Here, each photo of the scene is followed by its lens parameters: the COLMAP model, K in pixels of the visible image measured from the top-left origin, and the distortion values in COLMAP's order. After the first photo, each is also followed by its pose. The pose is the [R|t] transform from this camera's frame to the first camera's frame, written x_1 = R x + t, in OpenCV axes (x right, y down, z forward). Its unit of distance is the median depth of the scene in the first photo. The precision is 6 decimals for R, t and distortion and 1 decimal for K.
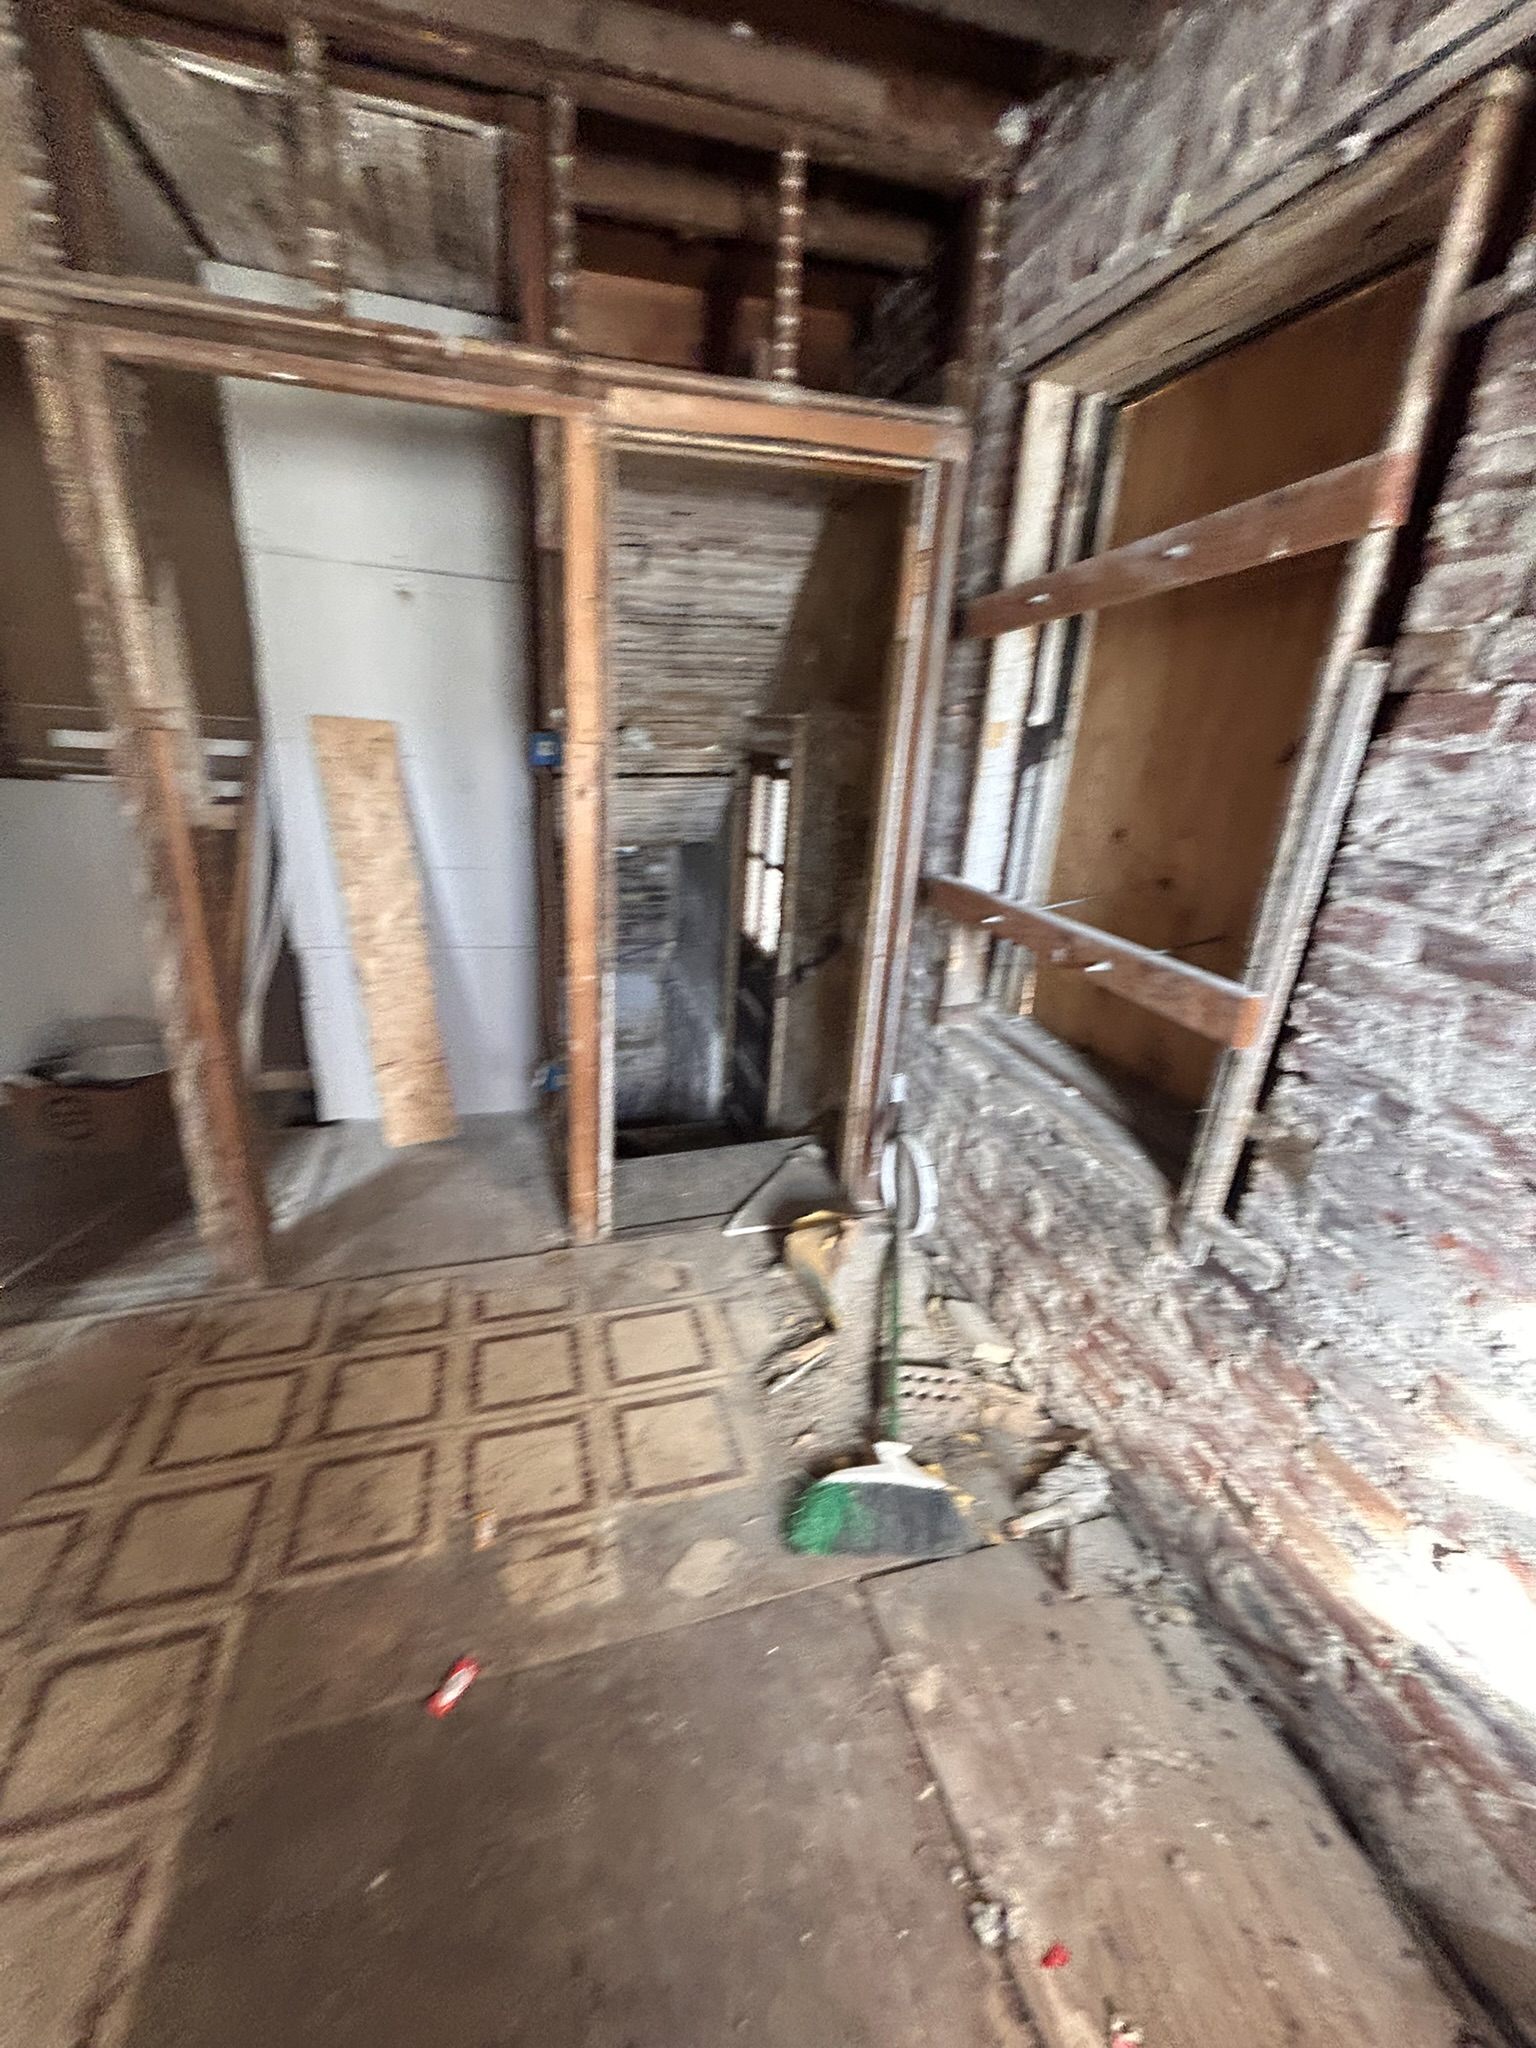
lens RADIAL K [[827.7, 0, 768.0], [0, 827.7, 1024.0], [0, 0, 1]] dist [-0.013582, 0.005110]
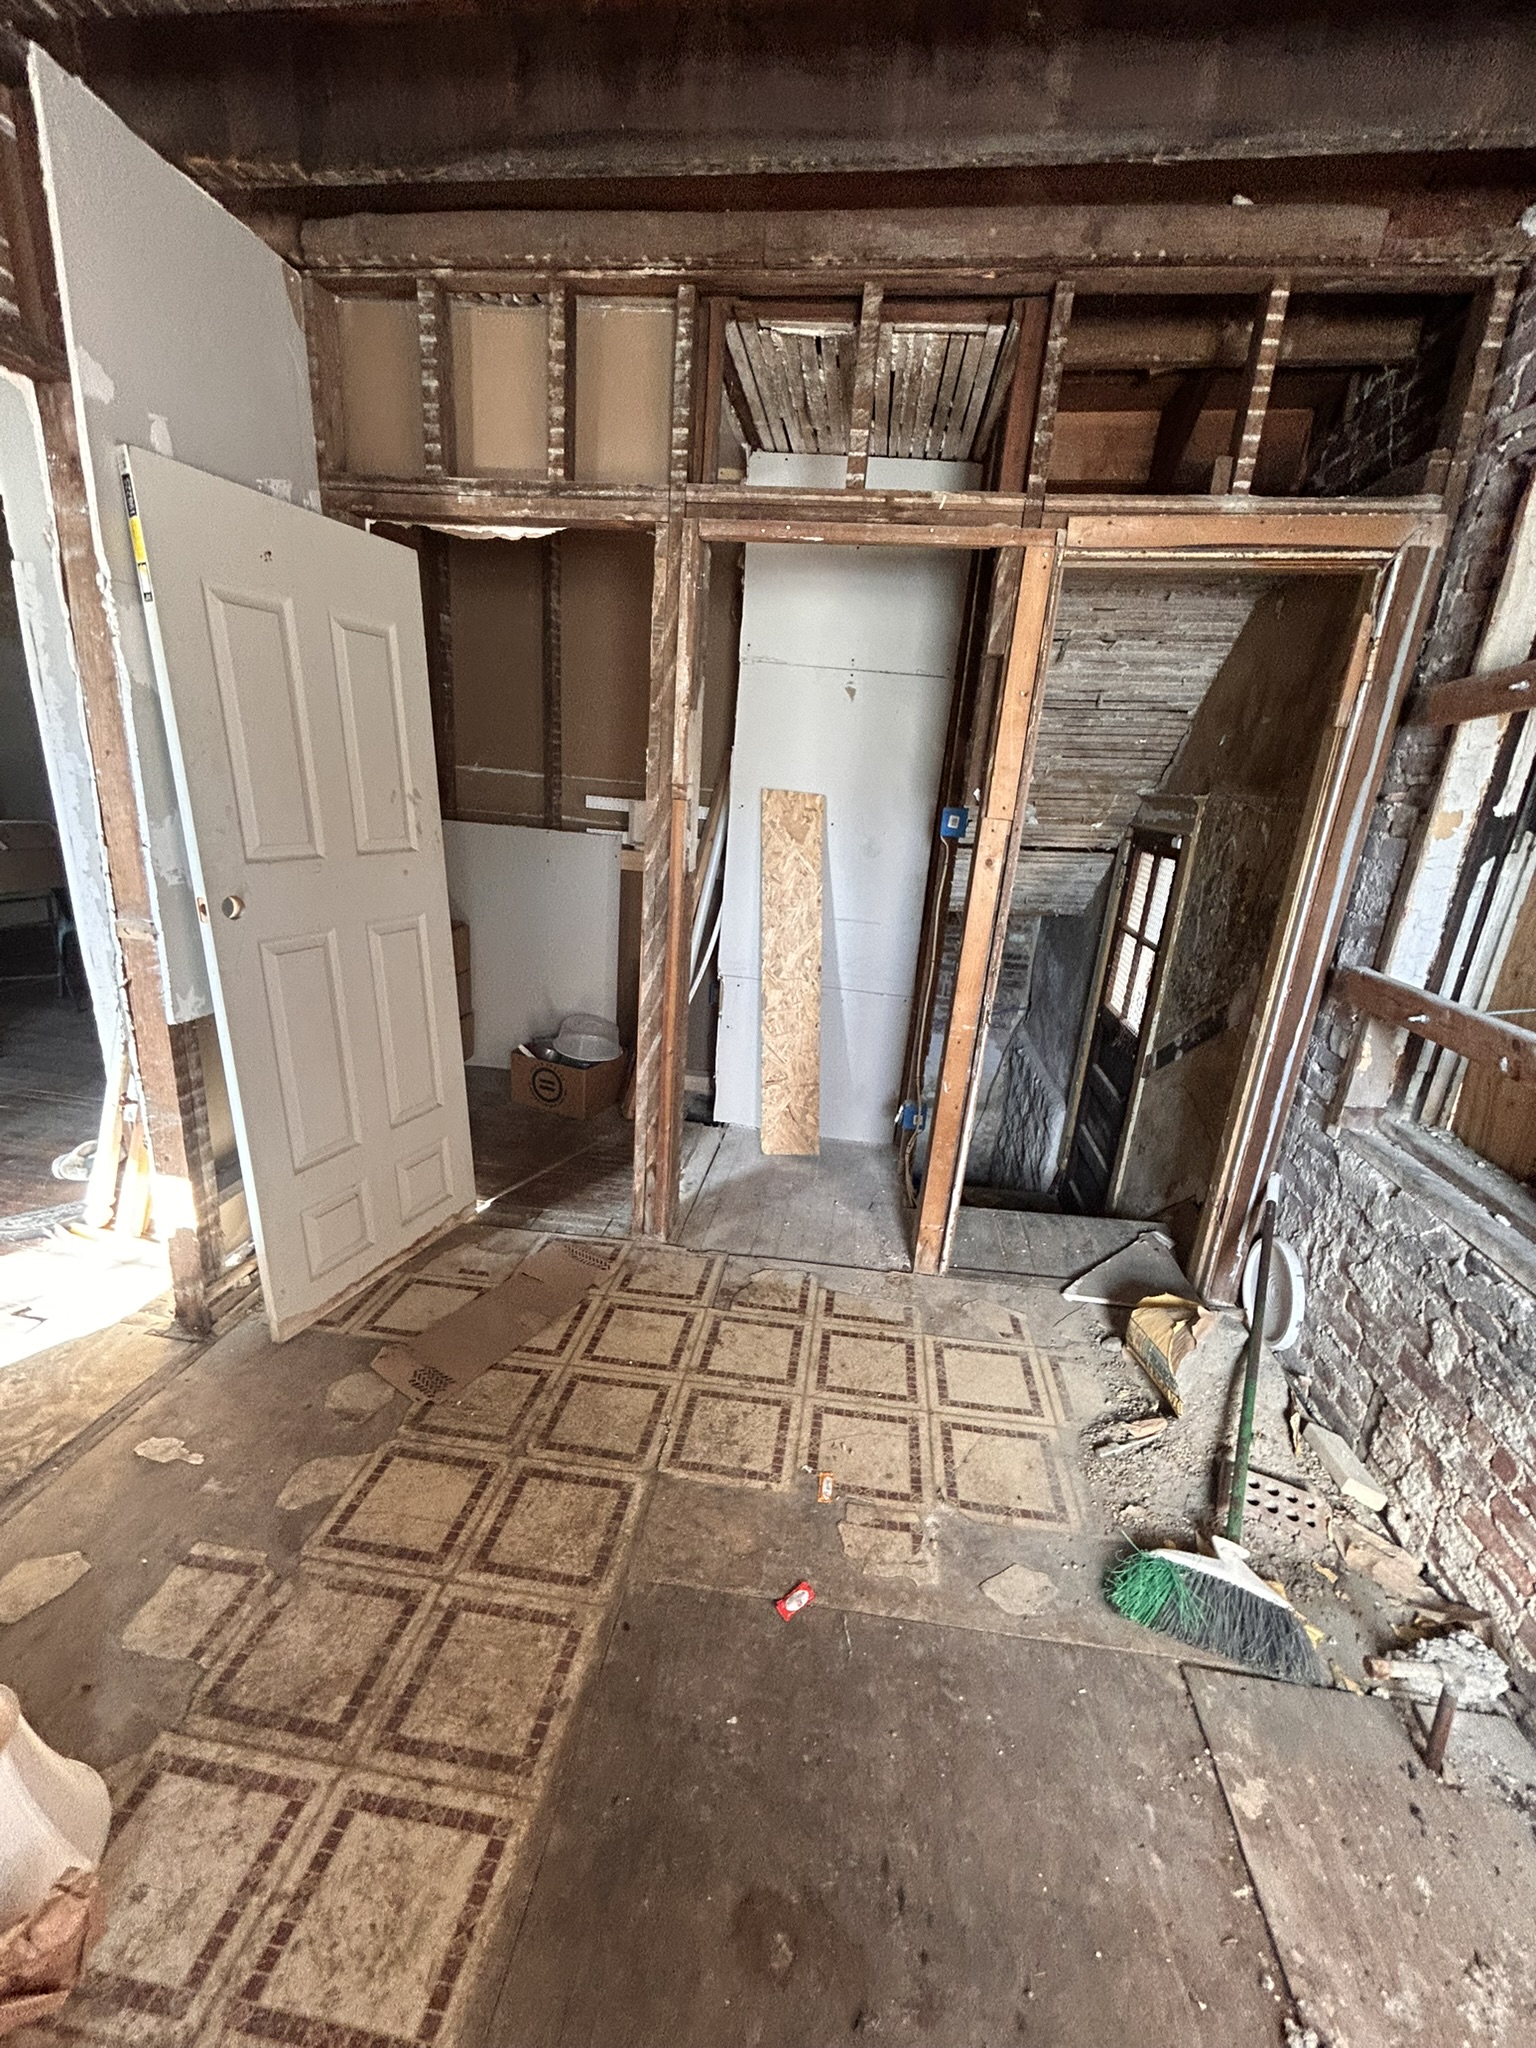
lens RADIAL K [[837.0, 0, 768.0], [0, 837.0, 1024.0], [0, 0, 1]] dist [-0.001559, -0.000206]
pose [[0.919047, 0.123150, -0.374415, -0.047417], [-0.152734, 0.986988, -0.050273, 0.037964], [0.363352, 0.103389, 0.925897, -0.134301]]
